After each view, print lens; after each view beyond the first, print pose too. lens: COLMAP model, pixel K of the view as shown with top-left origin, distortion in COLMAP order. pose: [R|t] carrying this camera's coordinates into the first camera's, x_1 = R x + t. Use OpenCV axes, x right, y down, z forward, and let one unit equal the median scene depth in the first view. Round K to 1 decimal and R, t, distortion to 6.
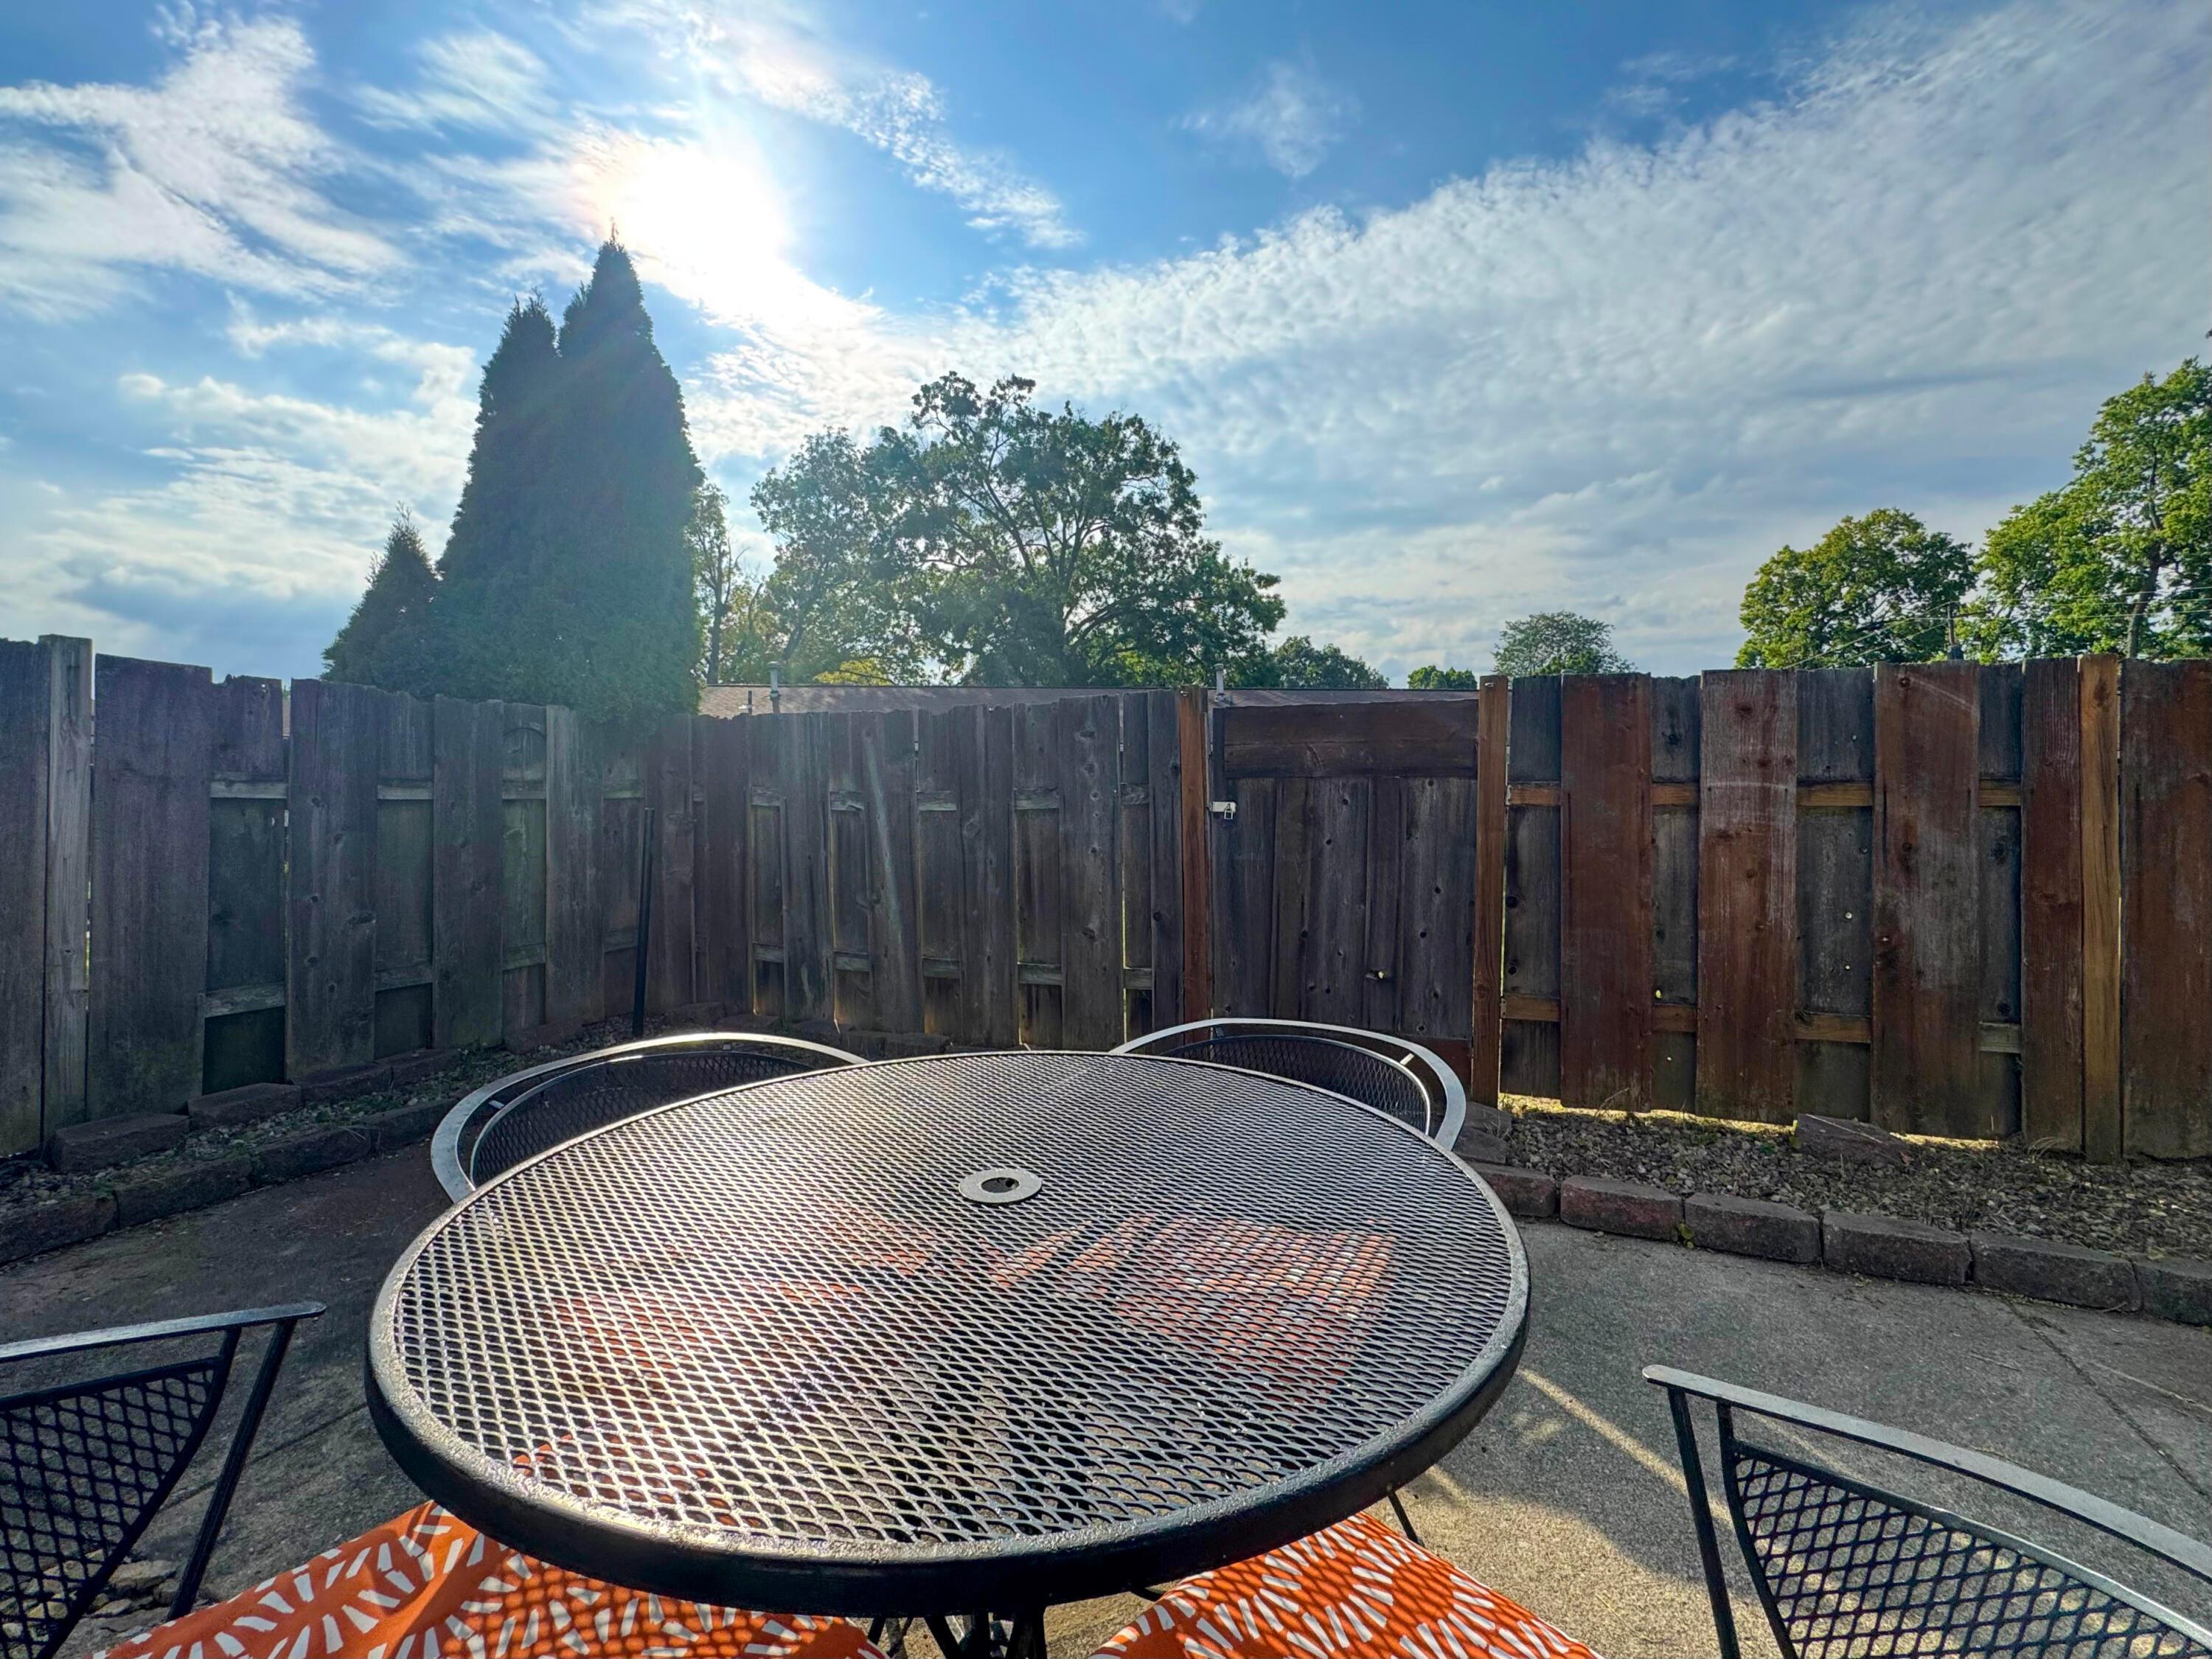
lens RADIAL K [[961.3, 0, 1114.1], [0, 961.3, 837.3], [0, 0, 1]] dist [0.000679, 0.000327]
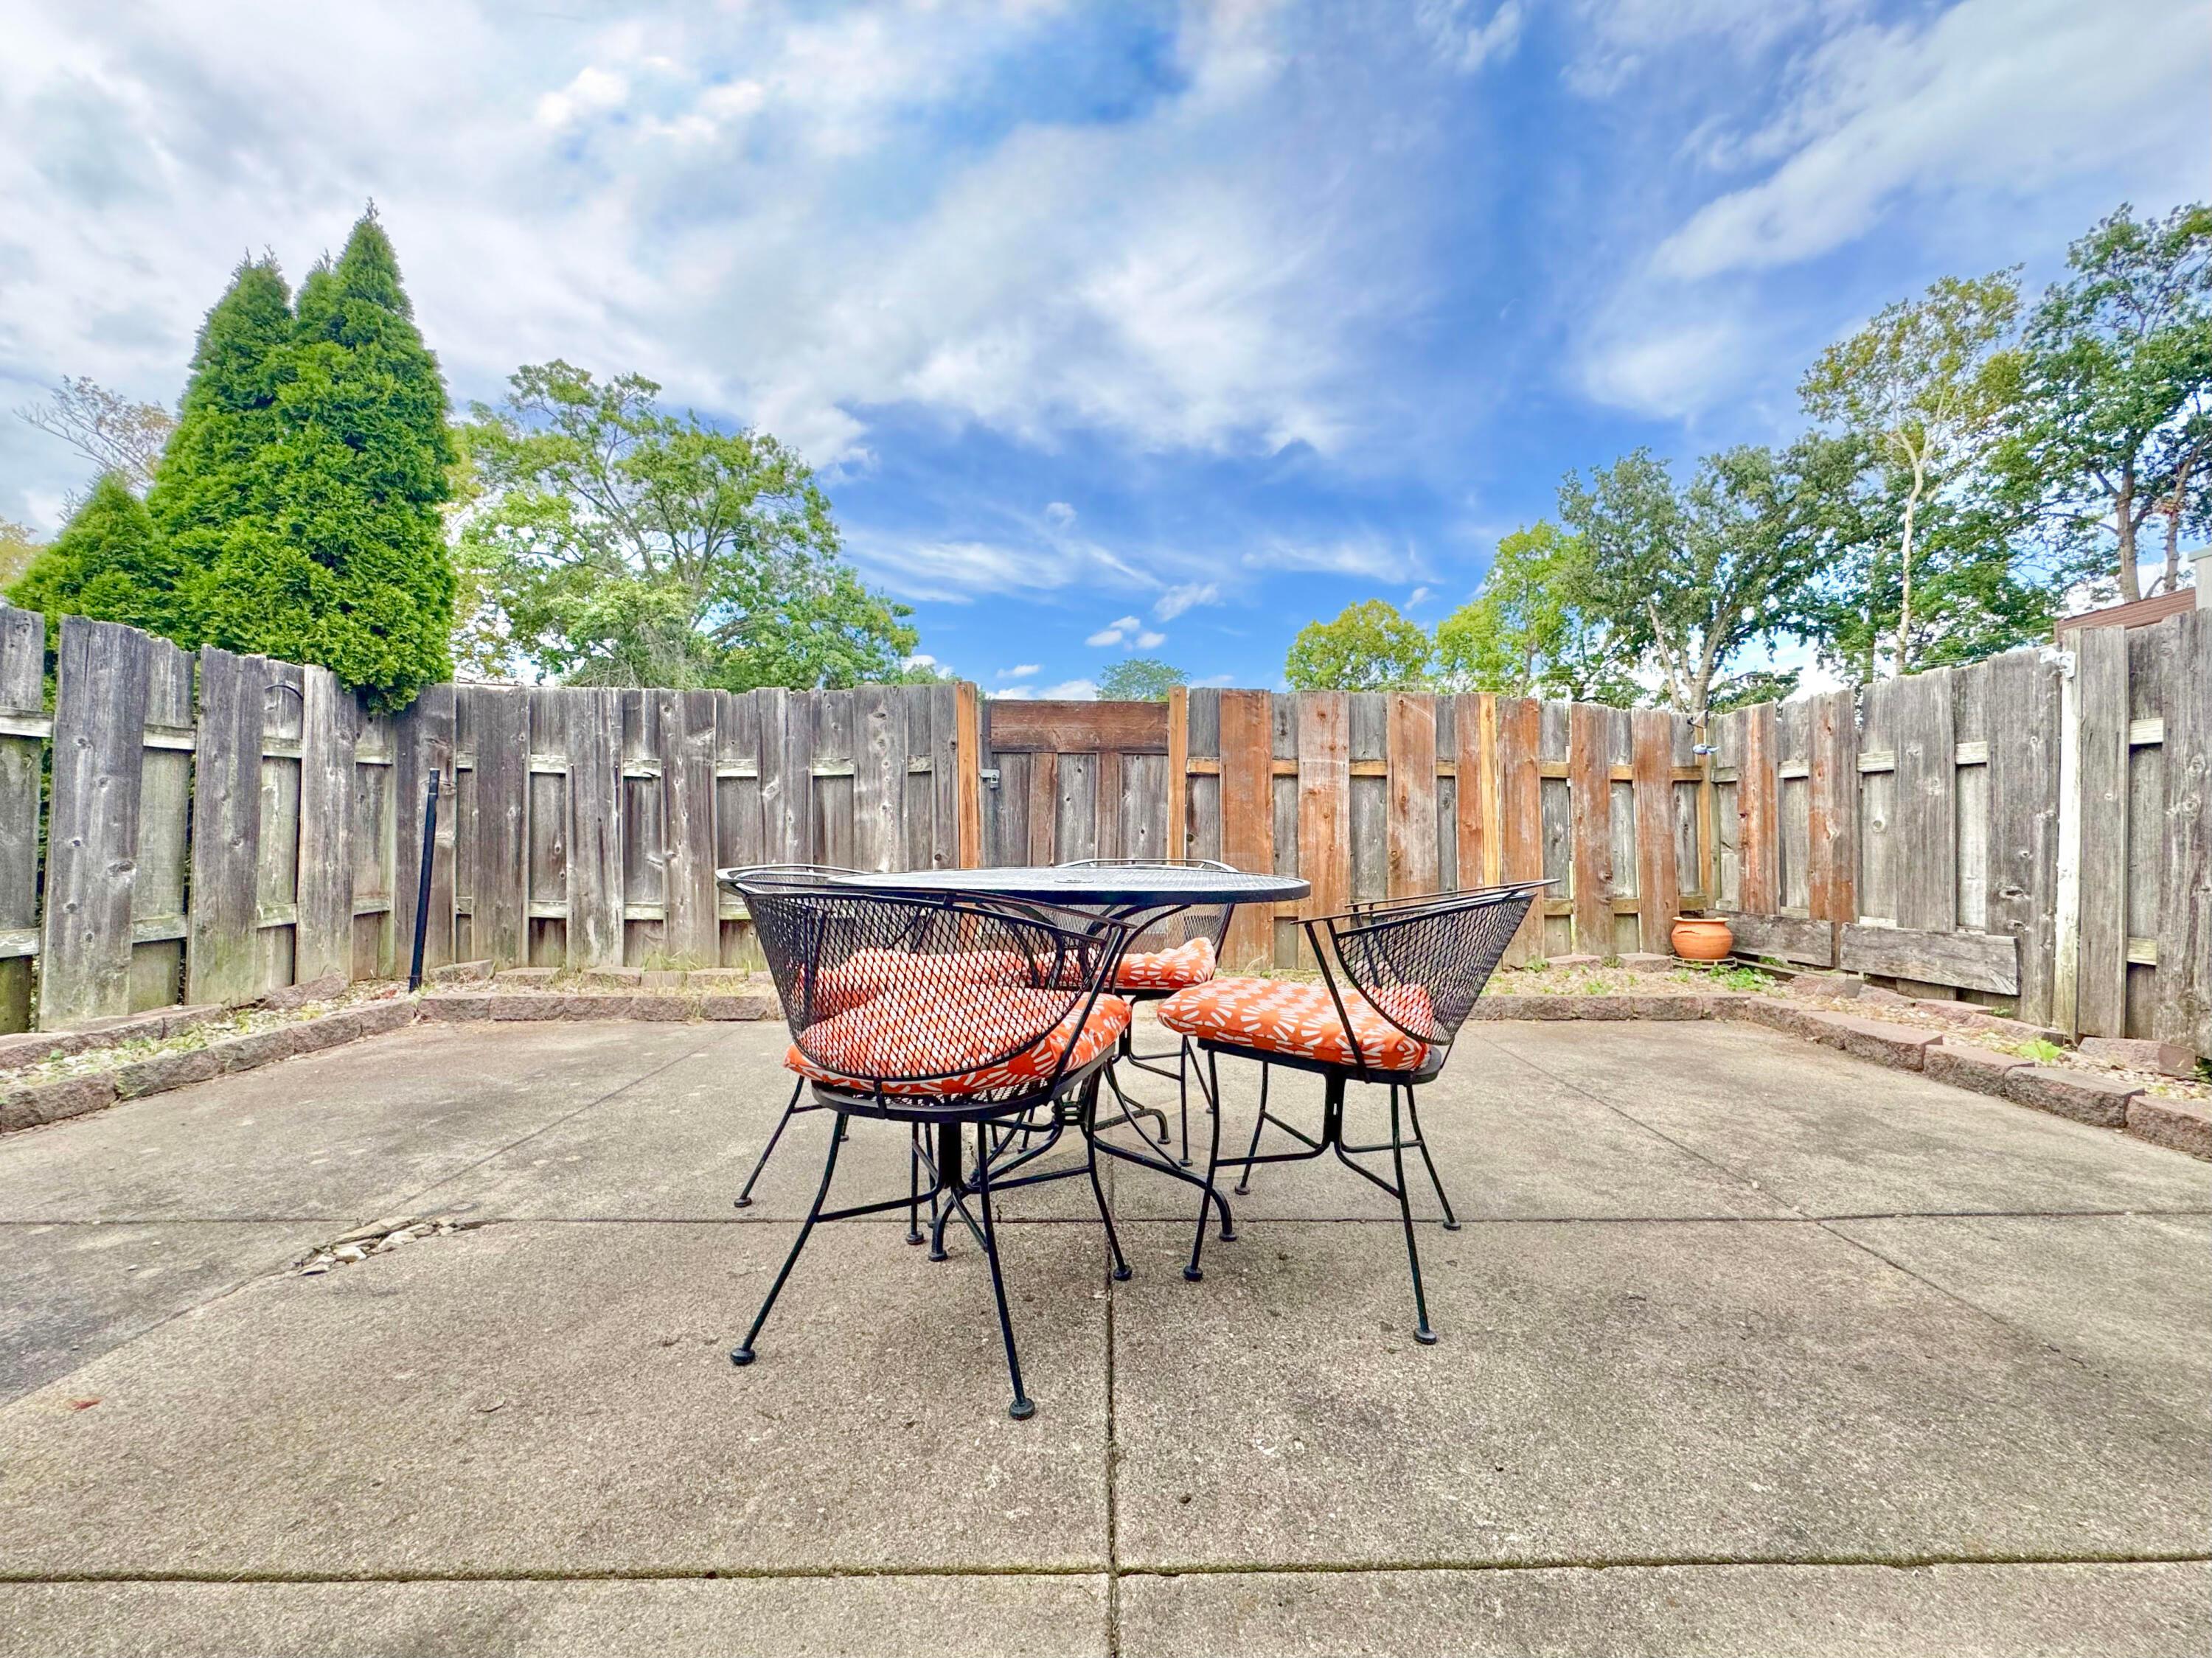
lens RADIAL K [[897.2, 0, 1106.9], [0, 897.2, 824.0], [0, 0, 1]] dist [-0.001881, 0.000437]
pose [[0.928362, 0.004663, 0.371648, -0.204925], [0.006023, 0.999601, -0.027586, 0.076446], [-0.371629, 0.027848, 0.927964, -0.224481]]
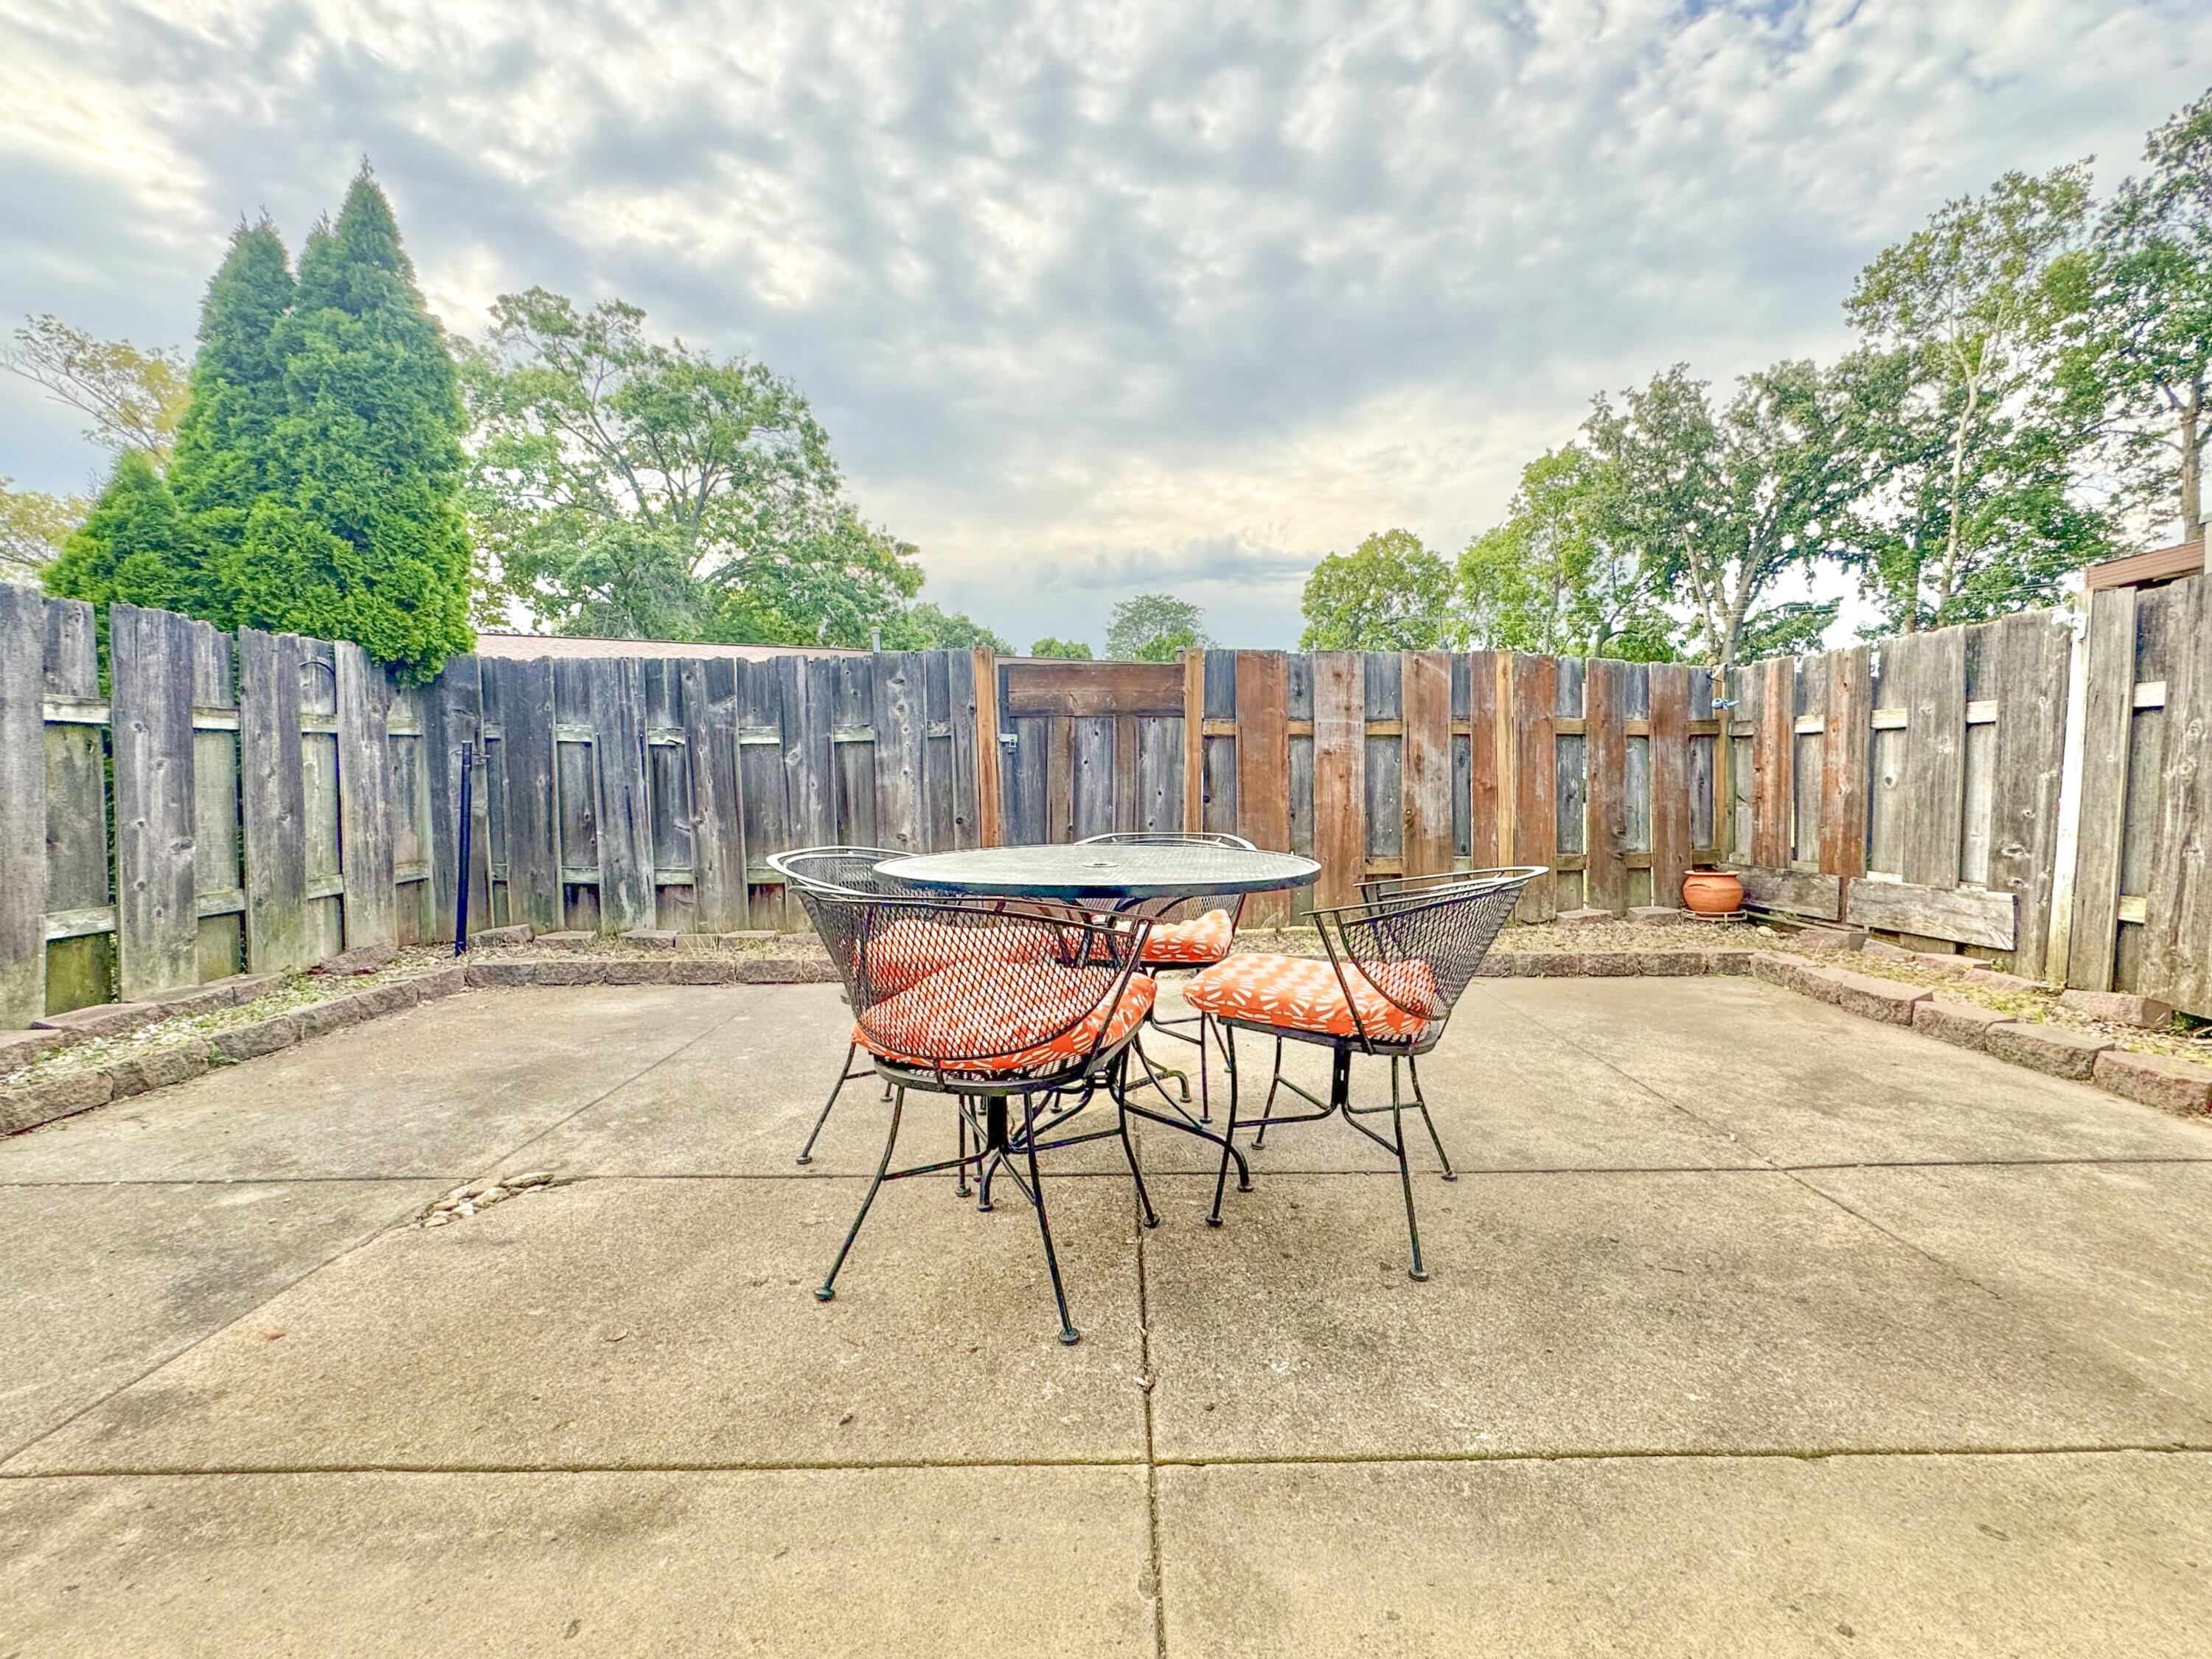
lens RADIAL K [[915.2, 0, 1108.0], [0, 915.2, 826.3], [0, 0, 1]] dist [-0.001095, 0.000076]
pose [[0.933173, -0.030068, 0.358168, -0.227514], [0.018359, 0.999181, 0.036049, 0.050795], [-0.358959, -0.027064, 0.932961, -0.265275]]
